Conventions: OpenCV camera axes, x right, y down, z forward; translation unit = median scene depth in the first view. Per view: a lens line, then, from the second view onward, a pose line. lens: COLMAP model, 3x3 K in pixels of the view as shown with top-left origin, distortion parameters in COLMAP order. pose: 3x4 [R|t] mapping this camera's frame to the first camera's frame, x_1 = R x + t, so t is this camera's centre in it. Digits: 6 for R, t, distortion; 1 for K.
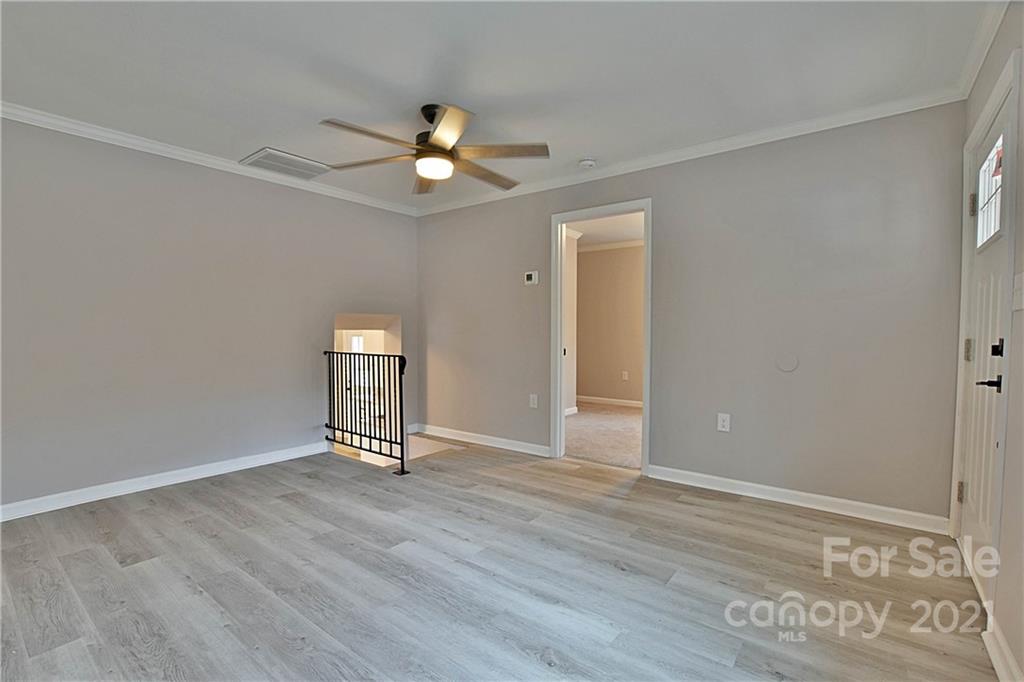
lens RADIAL K [[466.0, 0, 518.1], [0, 466.0, 334.7], [0, 0, 1]] dist [-0.032130, 0.005136]
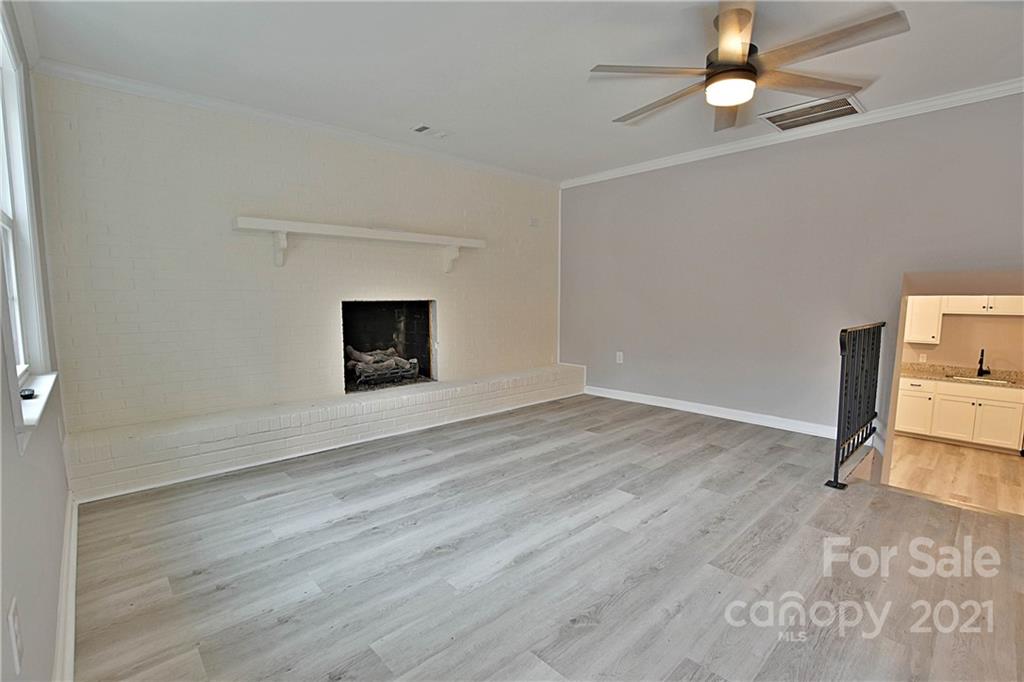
lens RADIAL K [[466.0, 0, 516.2], [0, 466.0, 344.3], [0, 0, 1]] dist [-0.032130, 0.005136]
pose [[-0.163568, 0.098290, -0.981623, 0.816468], [-0.008752, 0.994841, 0.101072, -0.002034], [0.986493, 0.025124, -0.161864, 0.903968]]
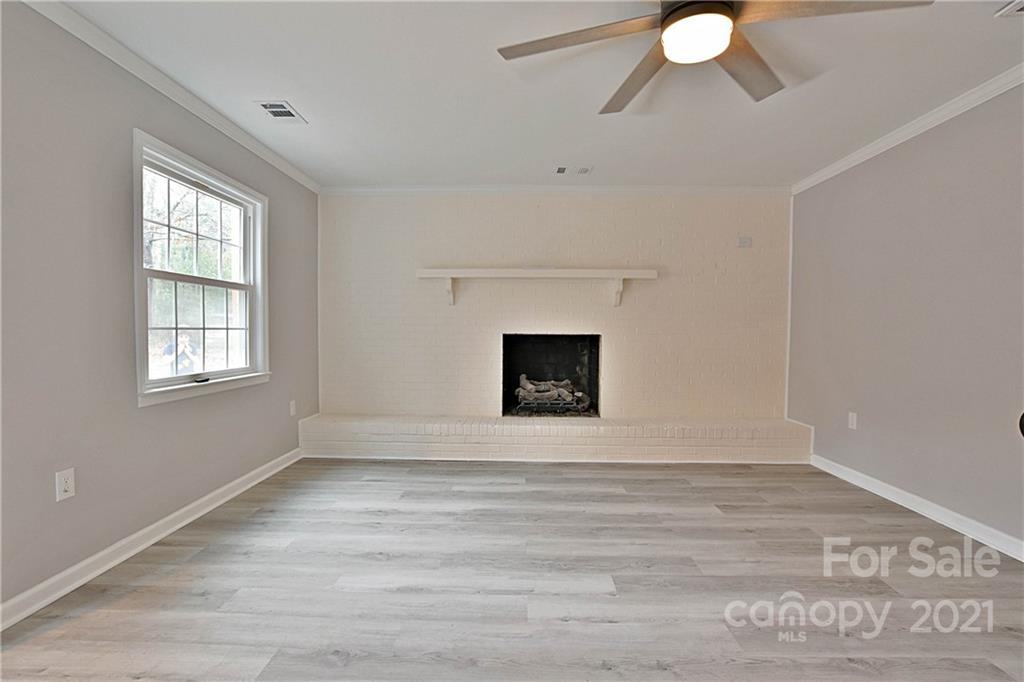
lens RADIAL K [[466.0, 0, 515.2], [0, 466.0, 344.5], [0, 0, 1]] dist [-0.032130, 0.005136]
pose [[-0.807656, 0.011284, -0.589546, 0.375099], [-0.013458, 0.999204, 0.037562, -0.011058], [0.589500, 0.038271, -0.806861, 1.544726]]
